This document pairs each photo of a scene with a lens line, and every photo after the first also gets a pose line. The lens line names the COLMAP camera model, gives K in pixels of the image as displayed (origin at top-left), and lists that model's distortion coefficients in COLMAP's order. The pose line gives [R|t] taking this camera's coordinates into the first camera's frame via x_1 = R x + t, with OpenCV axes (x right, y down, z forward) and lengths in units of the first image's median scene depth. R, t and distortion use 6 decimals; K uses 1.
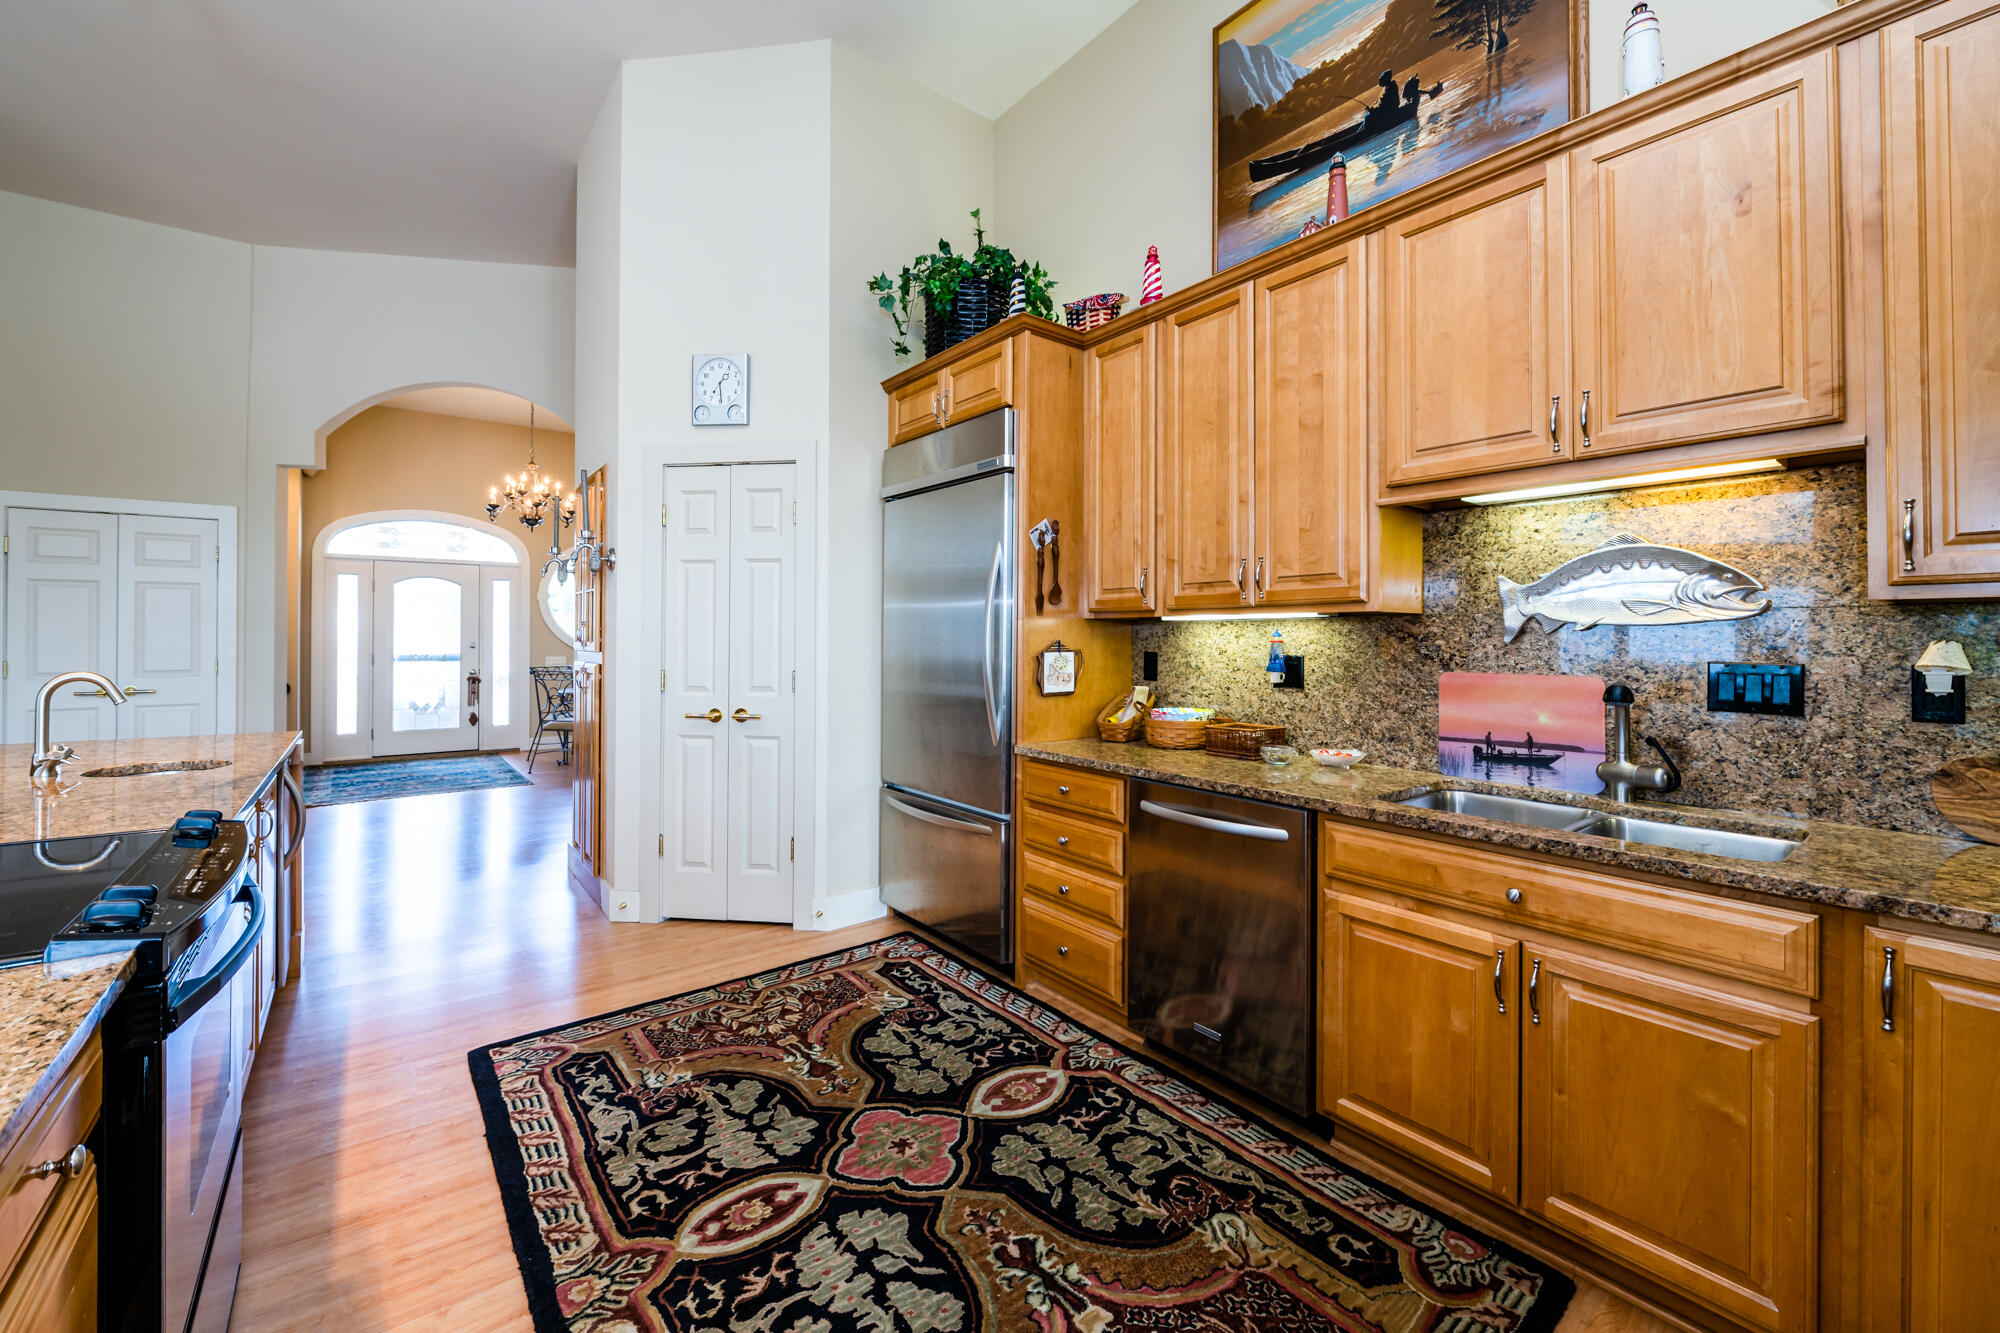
lens RADIAL K [[798.4, 0, 1000.2], [0, 798.4, 633.5], [0, 0, 1]] dist [-0.010006, -0.000290]
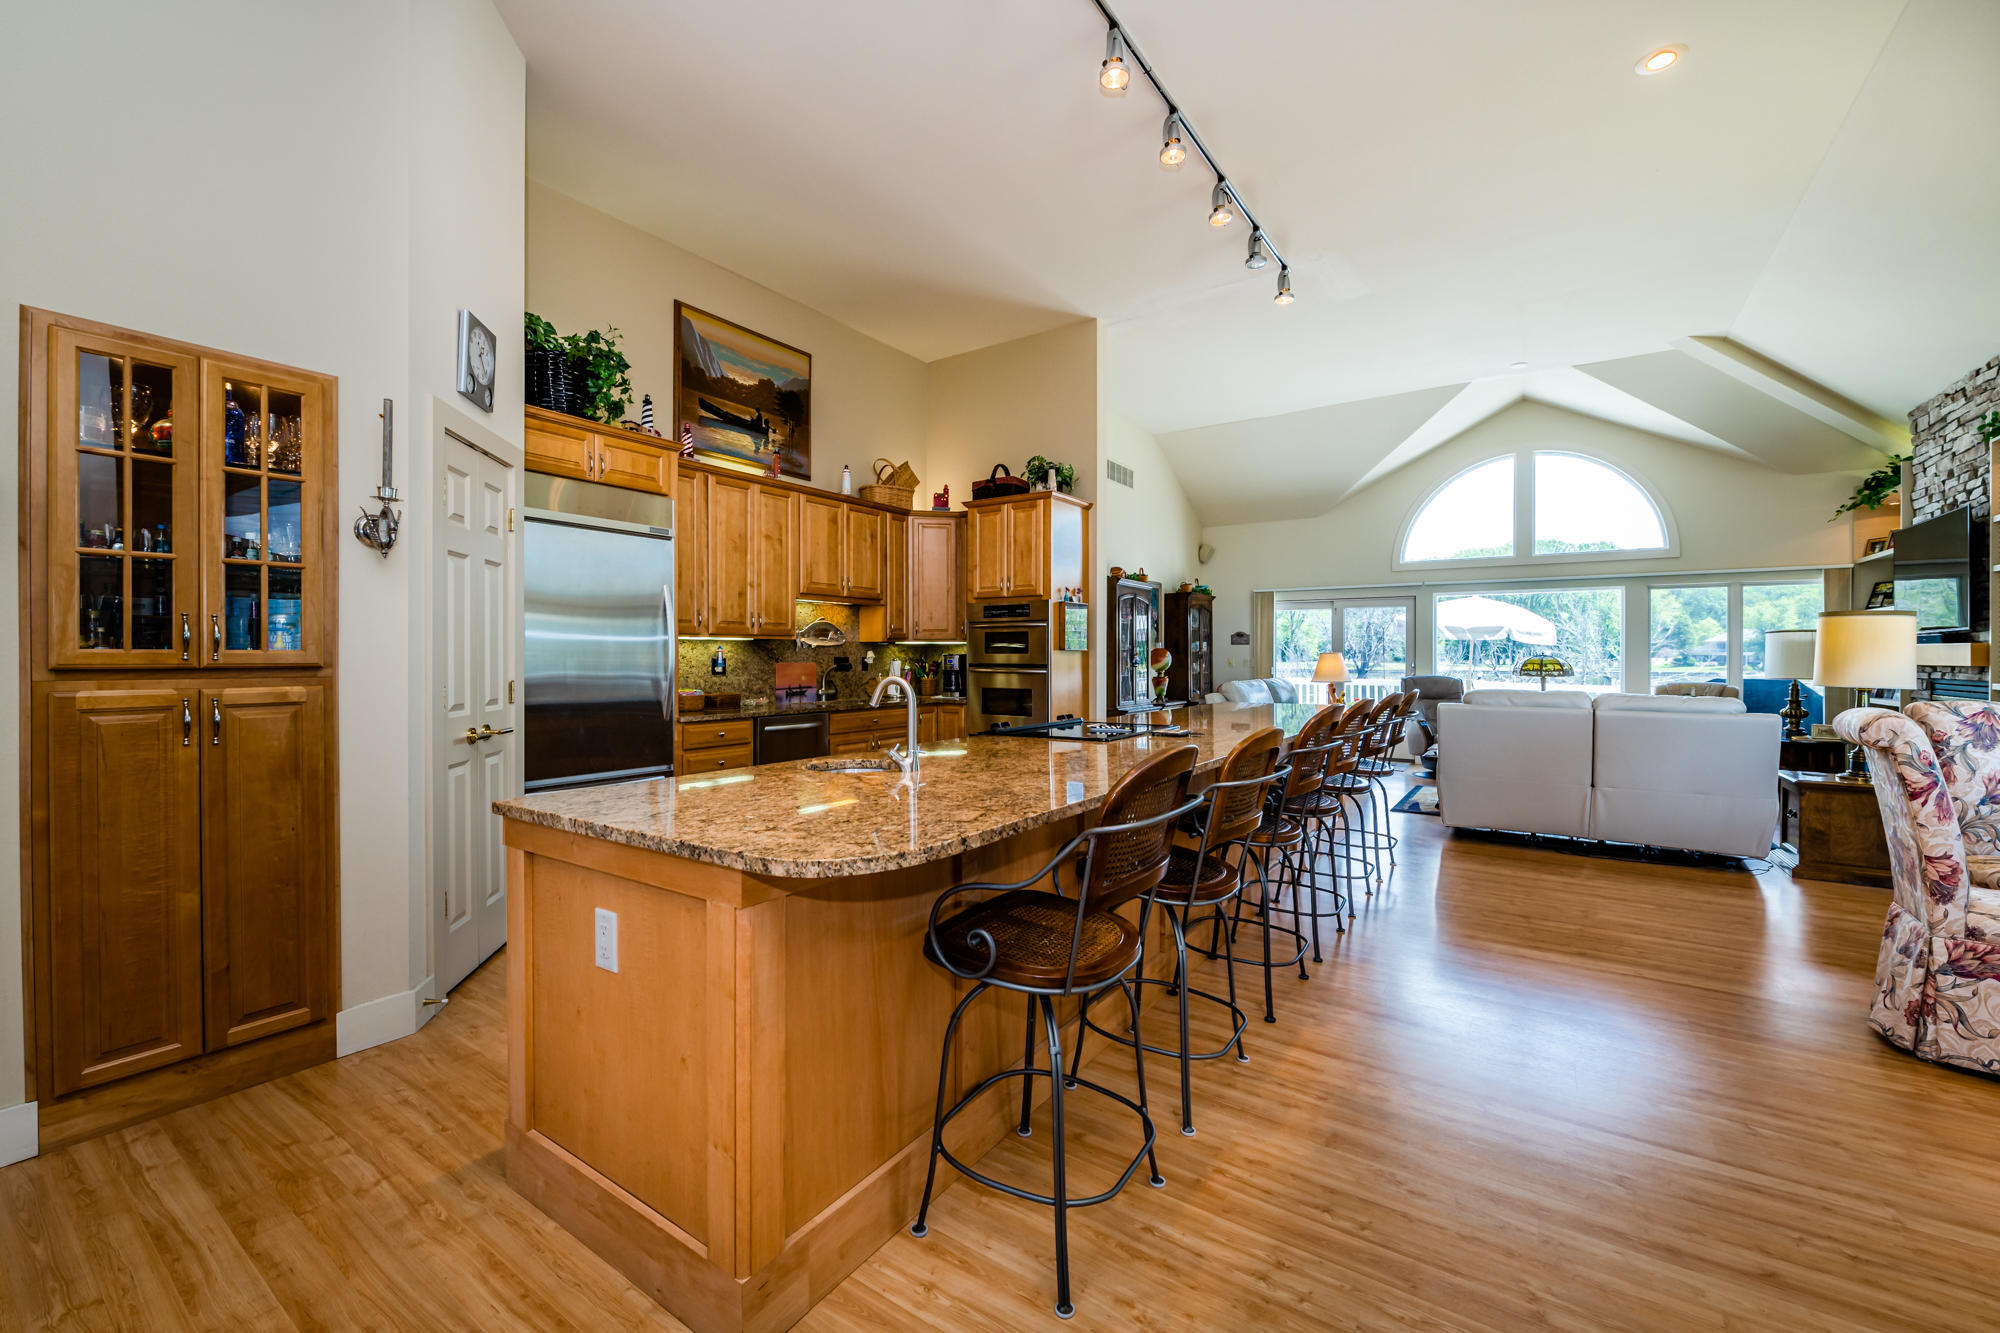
lens RADIAL K [[798.4, 0, 988.3], [0, 798.4, 656.7], [0, 0, 1]] dist [-0.010006, -0.000290]
pose [[-0.294163, -0.002880, 0.955751, -1.887585], [-0.005070, 0.999986, 0.001453, 0.018341], [-0.955742, -0.004418, -0.294173, 1.002817]]
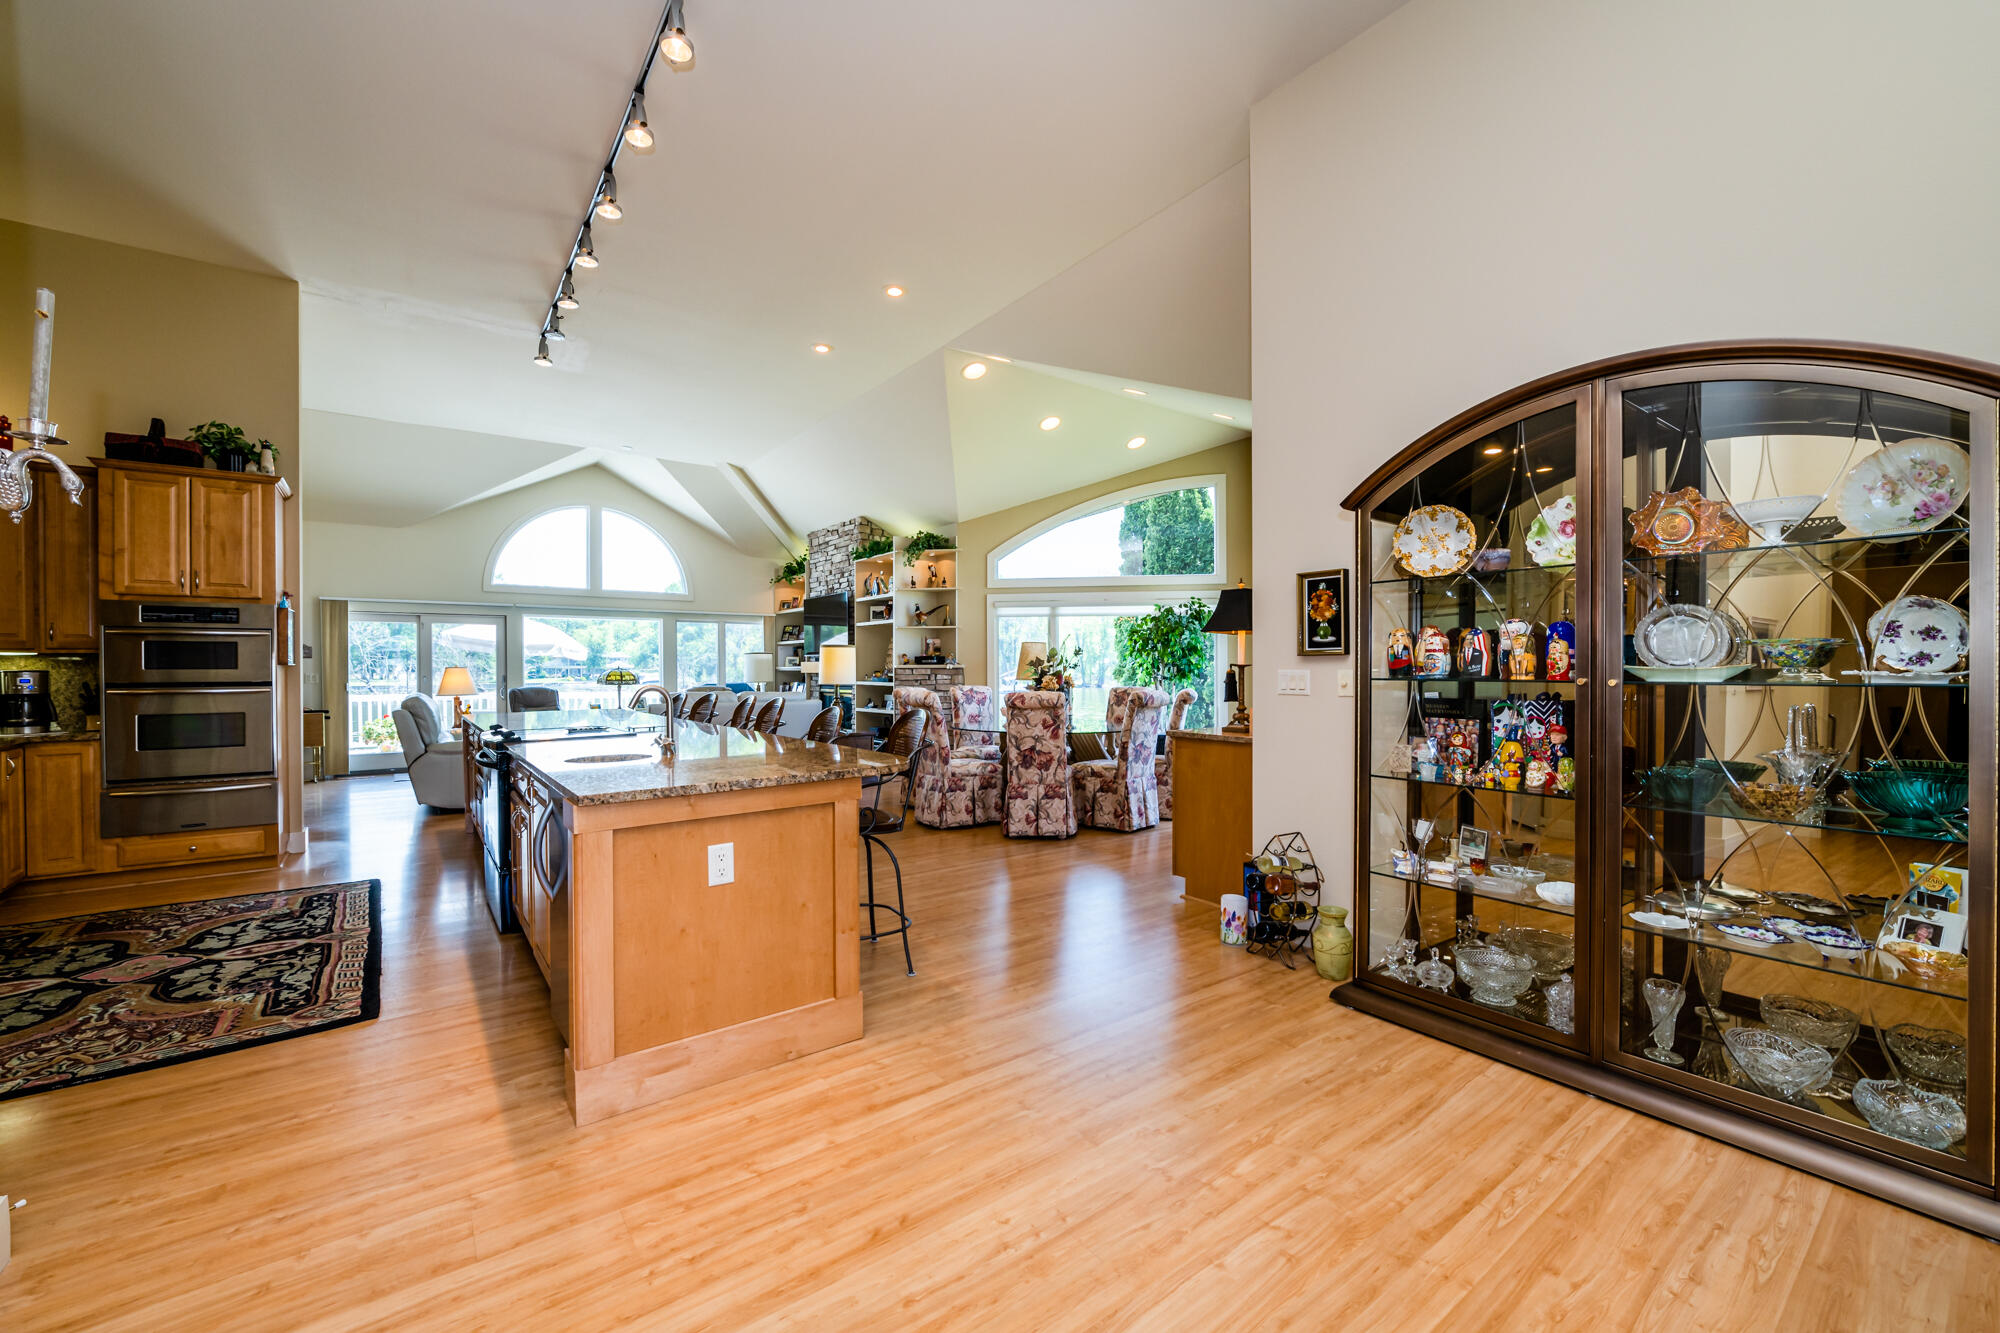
lens RADIAL K [[798.4, 0, 988.3], [0, 798.4, 670.6], [0, 0, 1]] dist [-0.010006, -0.000290]
pose [[-0.999611, 0.003959, 0.027600, -1.526862], [0.003964, 0.999992, 0.000109, 0.022051], [-0.027600, 0.000218, -0.999619, 2.038218]]
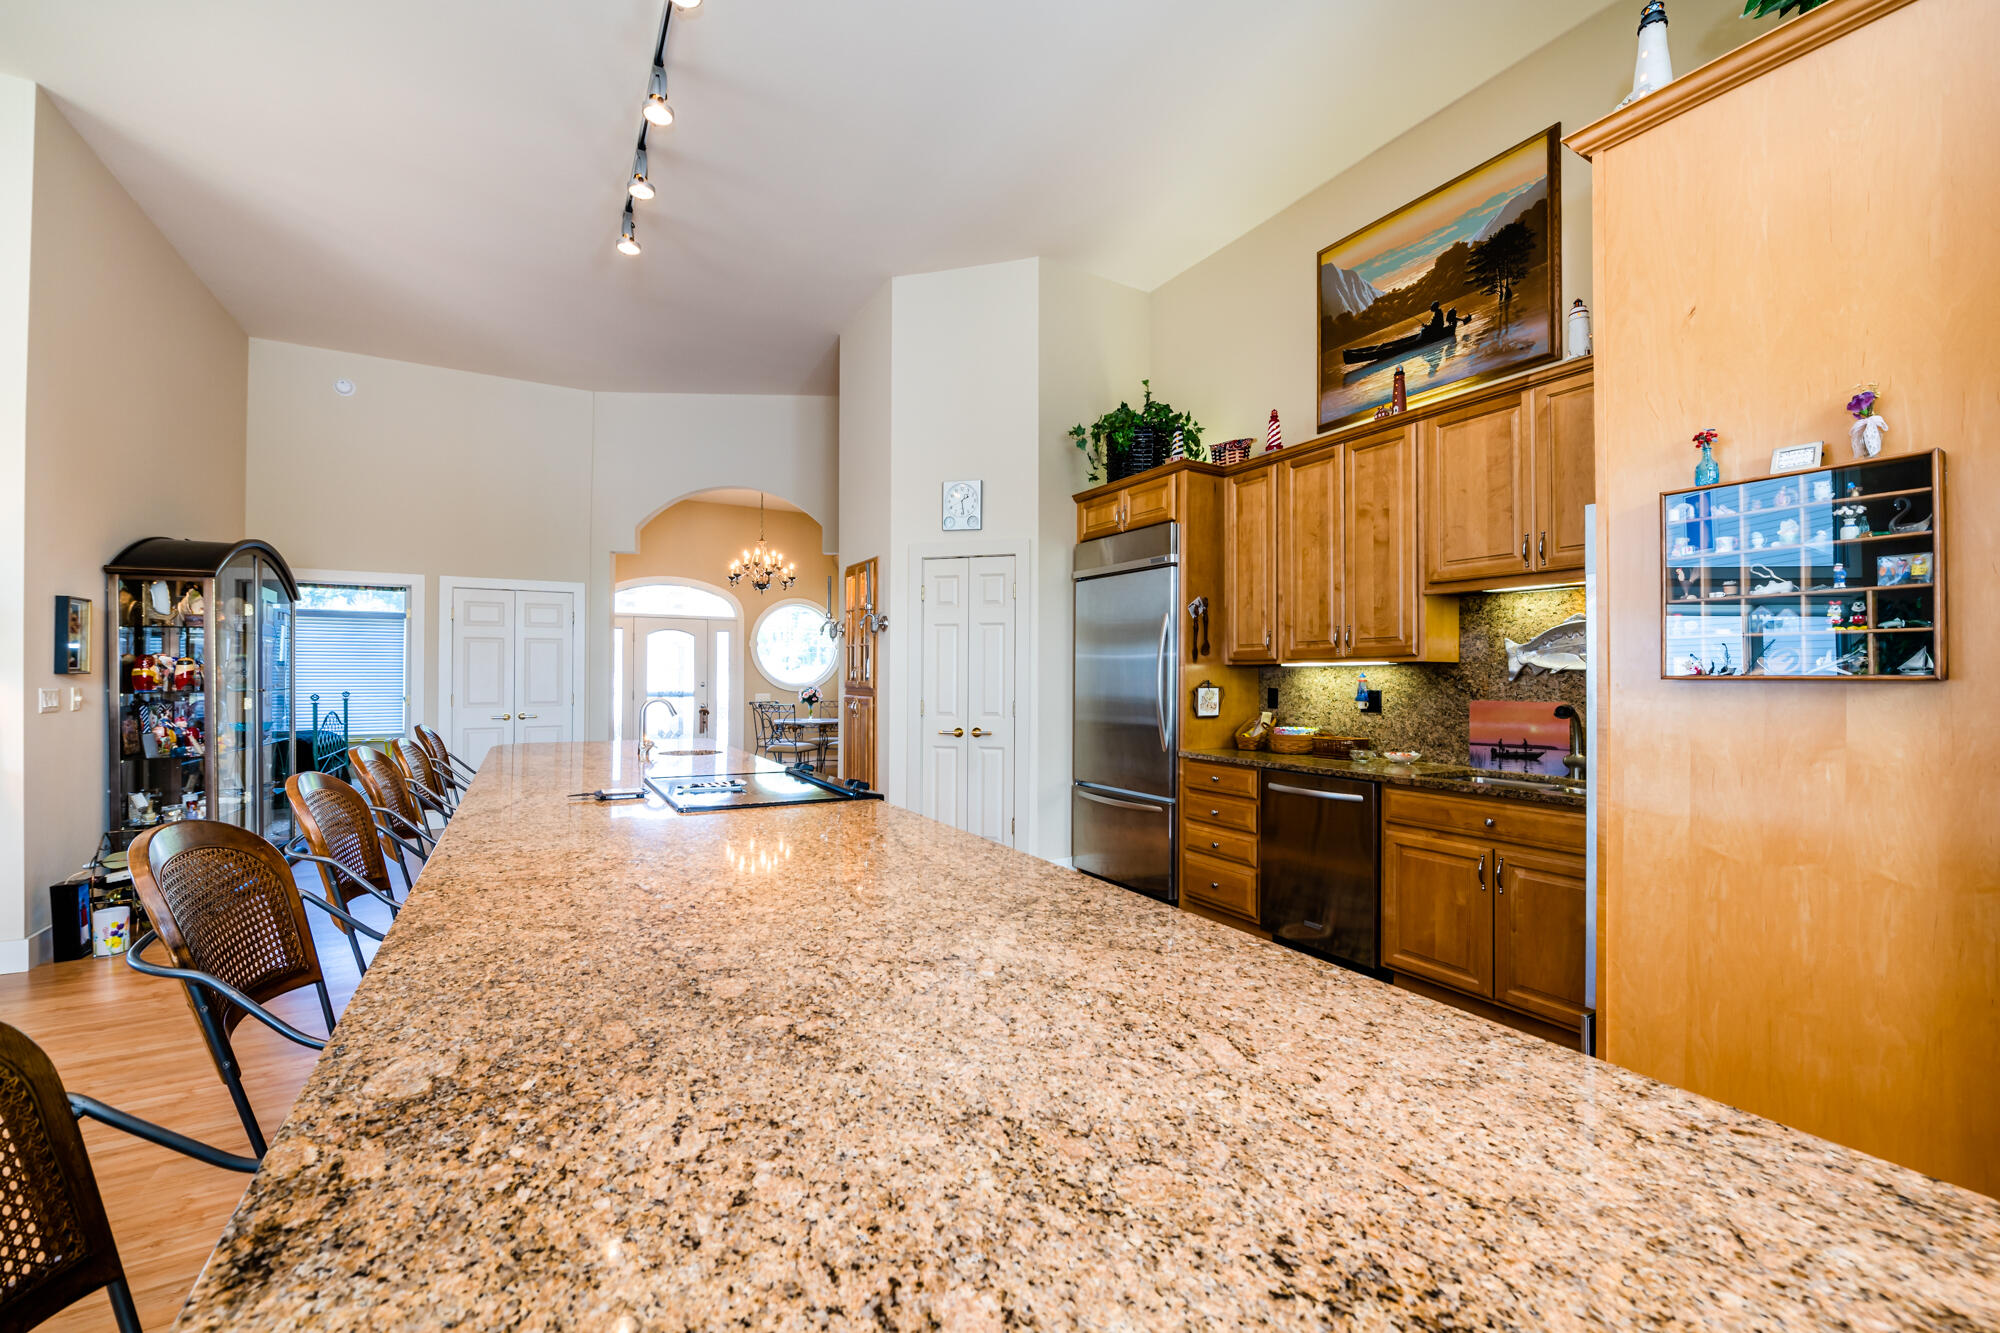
lens RADIAL K [[798.4, 0, 1003.7], [0, 798.4, 671.3], [0, 0, 1]] dist [-0.010006, -0.000290]
pose [[0.991929, -0.001937, -0.126779, -0.131971], [0.001620, 0.999995, -0.002597, -0.004552], [0.126784, 0.002371, 0.991928, -0.579478]]
